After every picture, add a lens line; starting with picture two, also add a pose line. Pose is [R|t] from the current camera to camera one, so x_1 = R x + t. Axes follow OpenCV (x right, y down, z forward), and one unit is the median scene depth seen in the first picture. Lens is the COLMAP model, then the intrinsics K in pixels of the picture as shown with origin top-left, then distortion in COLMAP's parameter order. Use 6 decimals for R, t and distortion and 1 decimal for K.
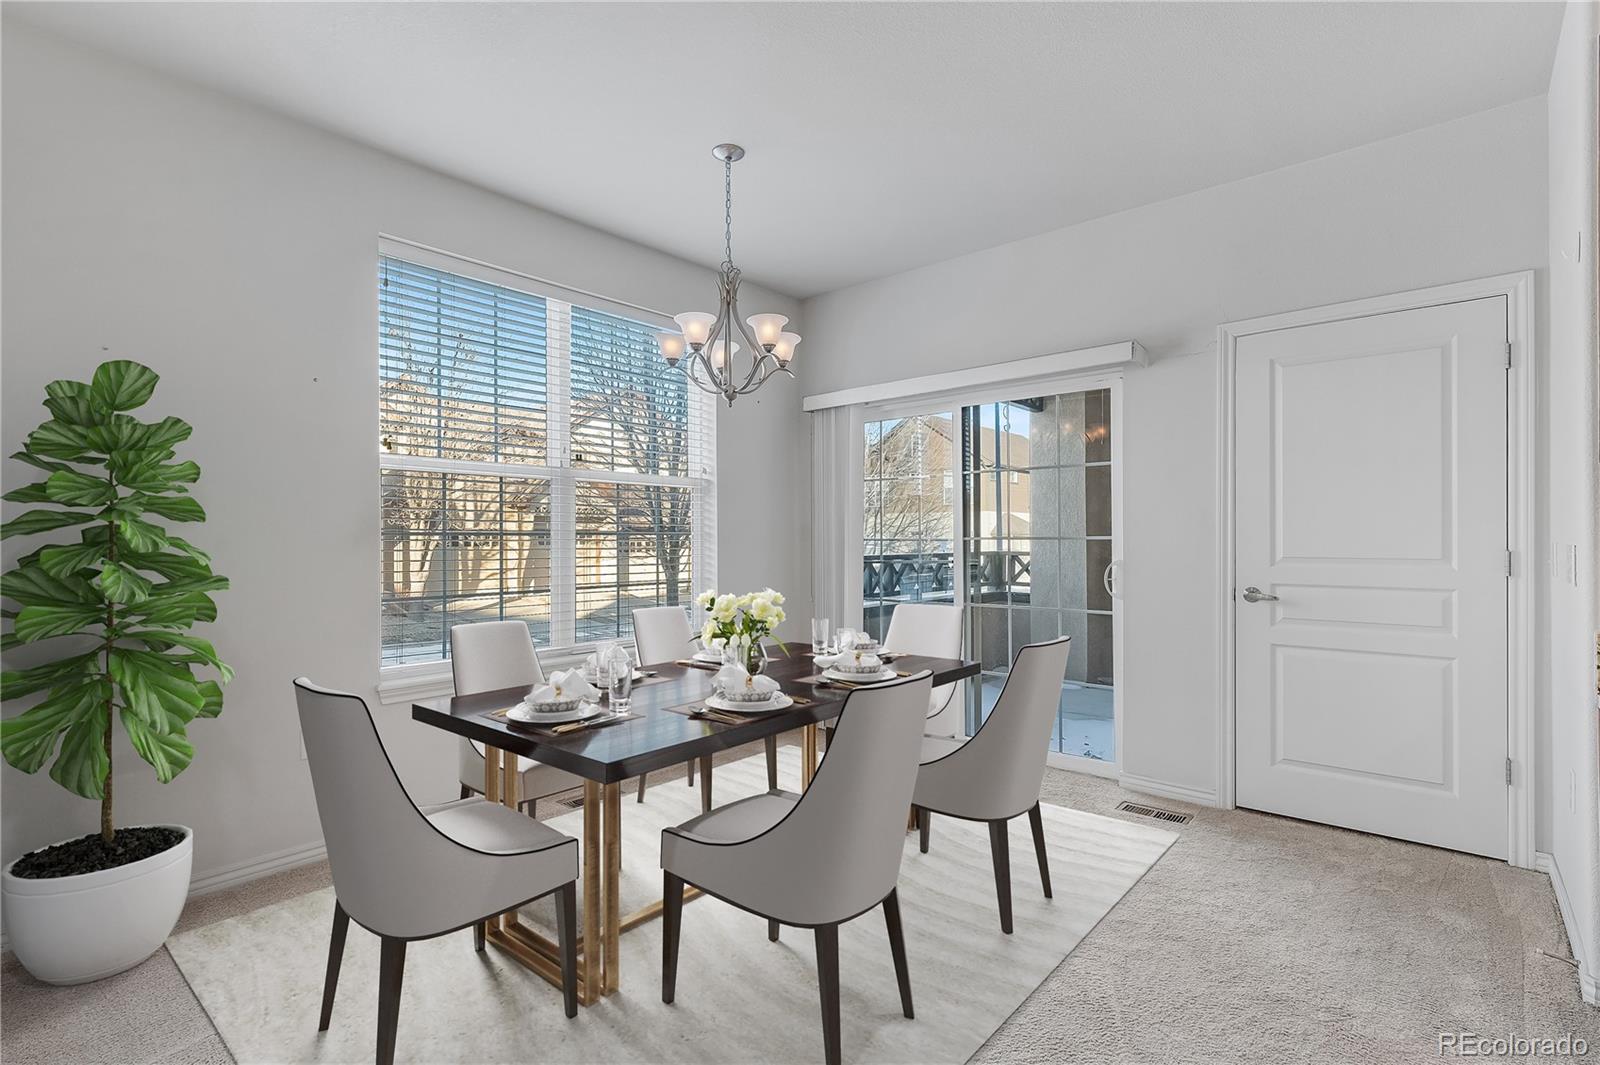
lens RADIAL K [[764.2, 0, 800.0], [0, 764.2, 532.5], [0, 0, 1]] dist [-0.002000, 0.000205]
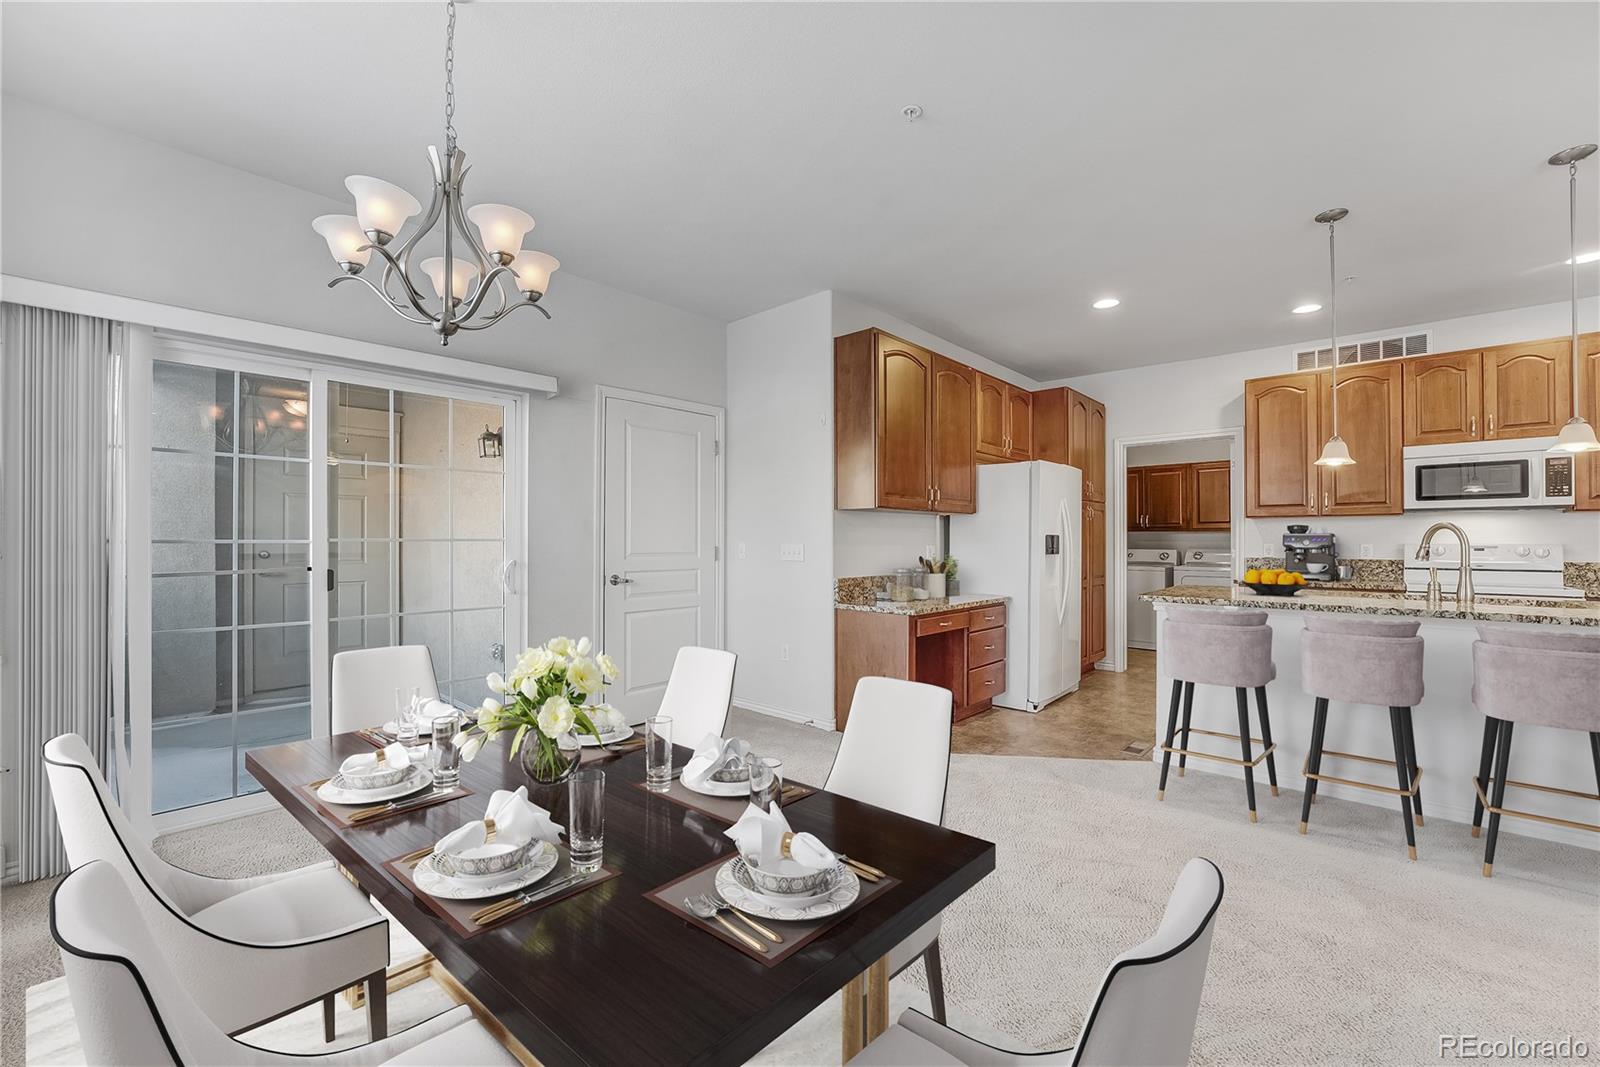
lens RADIAL K [[640.9, 0, 800.0], [0, 640.9, 533.5], [0, 0, 1]] dist [-0.013495, -0.000136]
pose [[0.024204, 0.013858, 0.999611, -0.607391], [-0.005257, 0.999892, -0.013735, 0.009002], [-0.999693, -0.004923, 0.024274, 0.629281]]
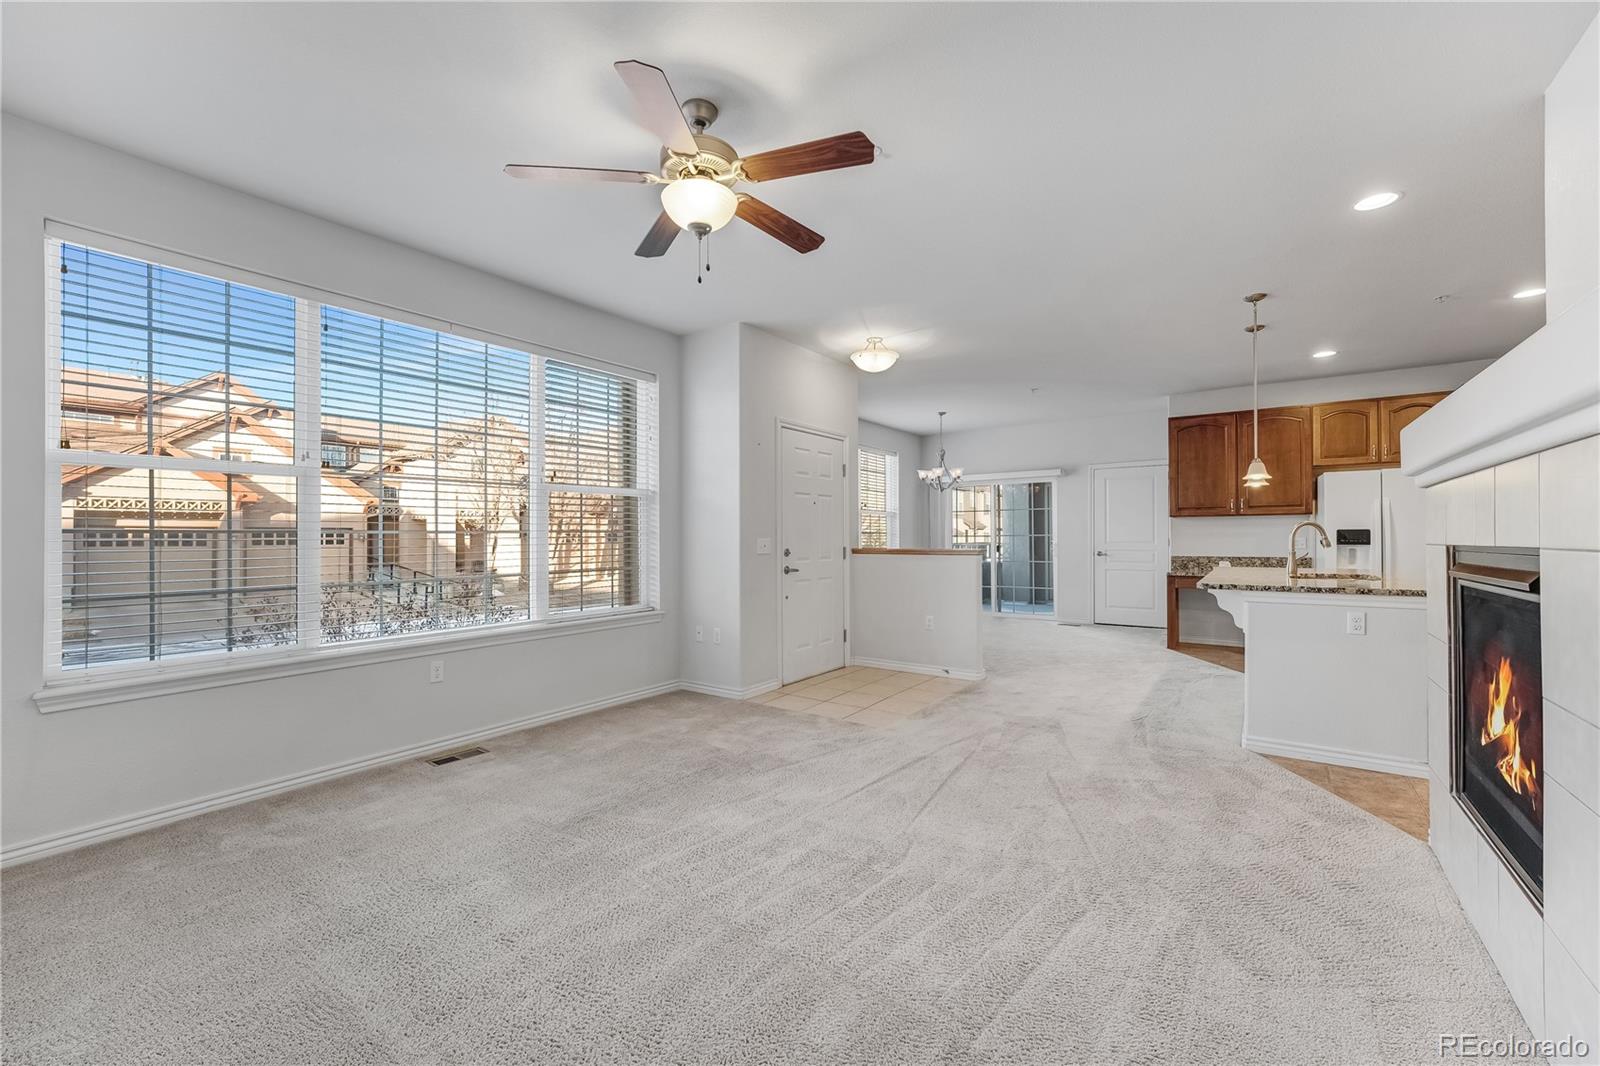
lens RADIAL K [[640.9, 0, 800.0], [0, 640.9, 533.0], [0, 0, 1]] dist [-0.013495, -0.000136]
pose [[0.996697, 0.000076, 0.081212, -0.830015], [0.000320, 0.999988, -0.004863, 0.008717], [-0.081212, 0.004873, 0.996685, -1.482553]]
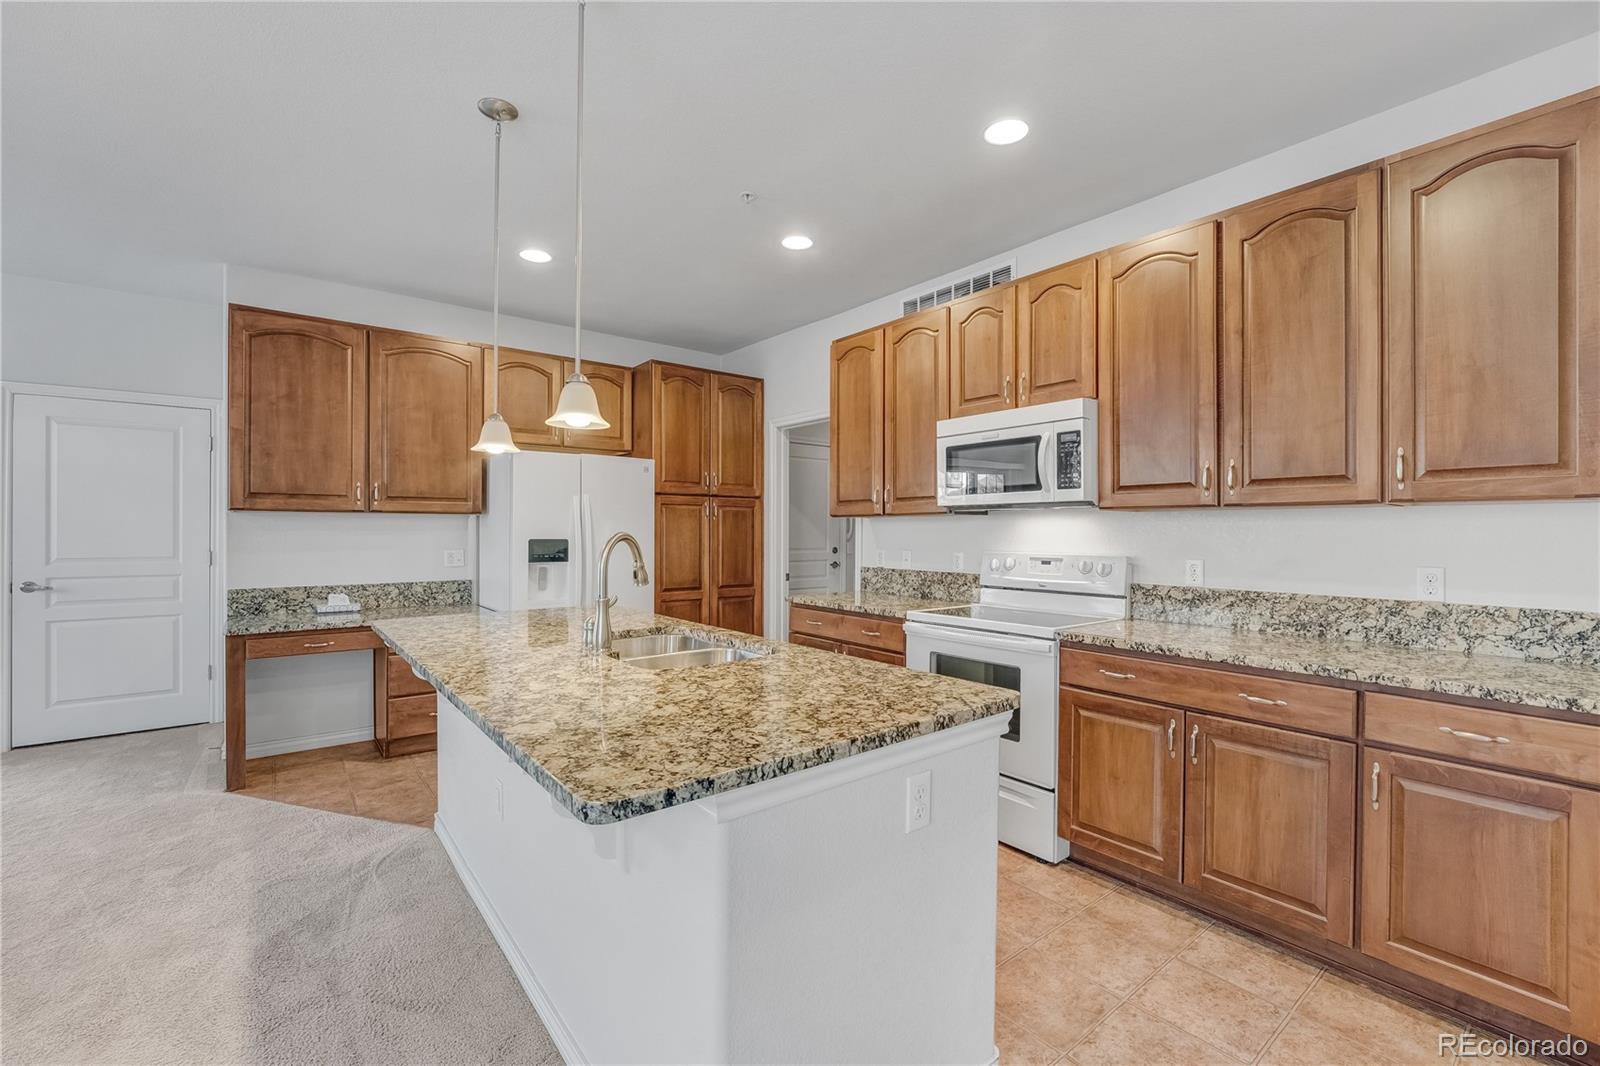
lens RADIAL K [[676.8, 0, 800.0], [0, 676.8, 533.0], [0, 0, 1]] dist [-0.019192, 0.005340]
pose [[0.187386, 0.000570, 0.982286, -0.313711], [-0.006900, 0.999976, 0.000736, -0.025126], [-0.982262, -0.006916, 0.187385, -0.568533]]
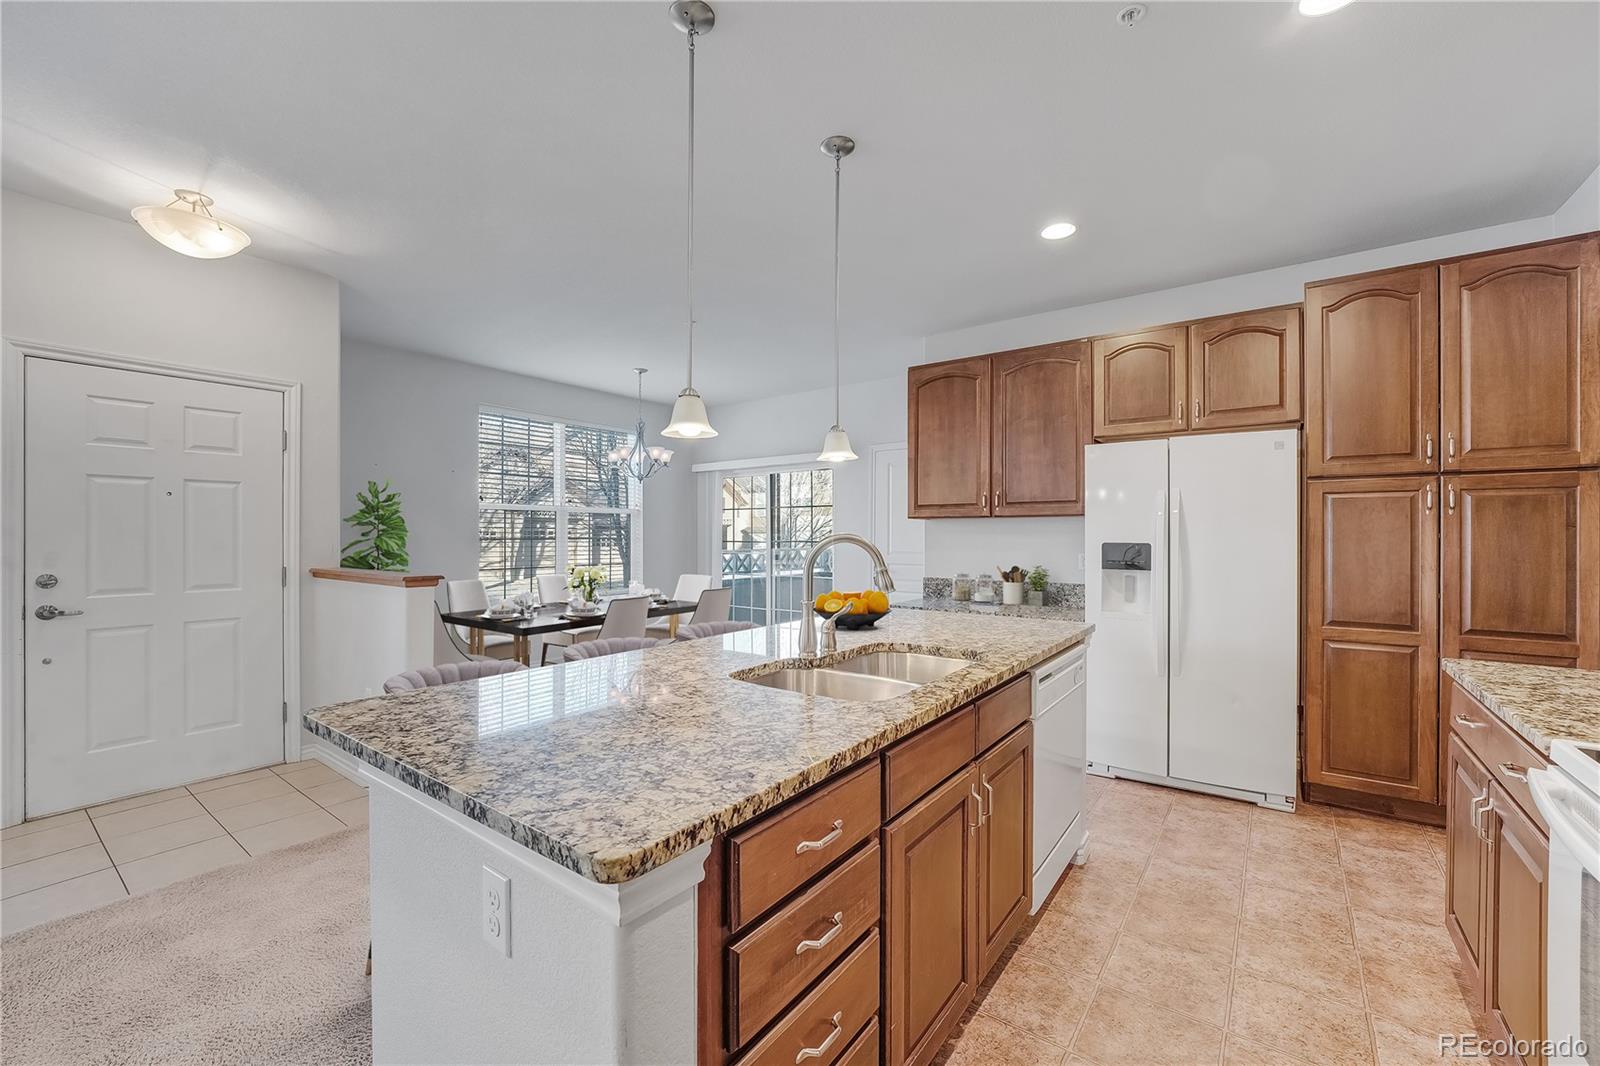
lens RADIAL K [[640.9, 0, 800.0], [0, 640.9, 533.0], [0, 0, 1]] dist [-0.013495, -0.000136]
pose [[0.997367, 0.005194, 0.072328, 0.224741], [-0.005328, 0.999984, 0.001664, -0.024183], [-0.072319, -0.002045, 0.997379, -0.848778]]
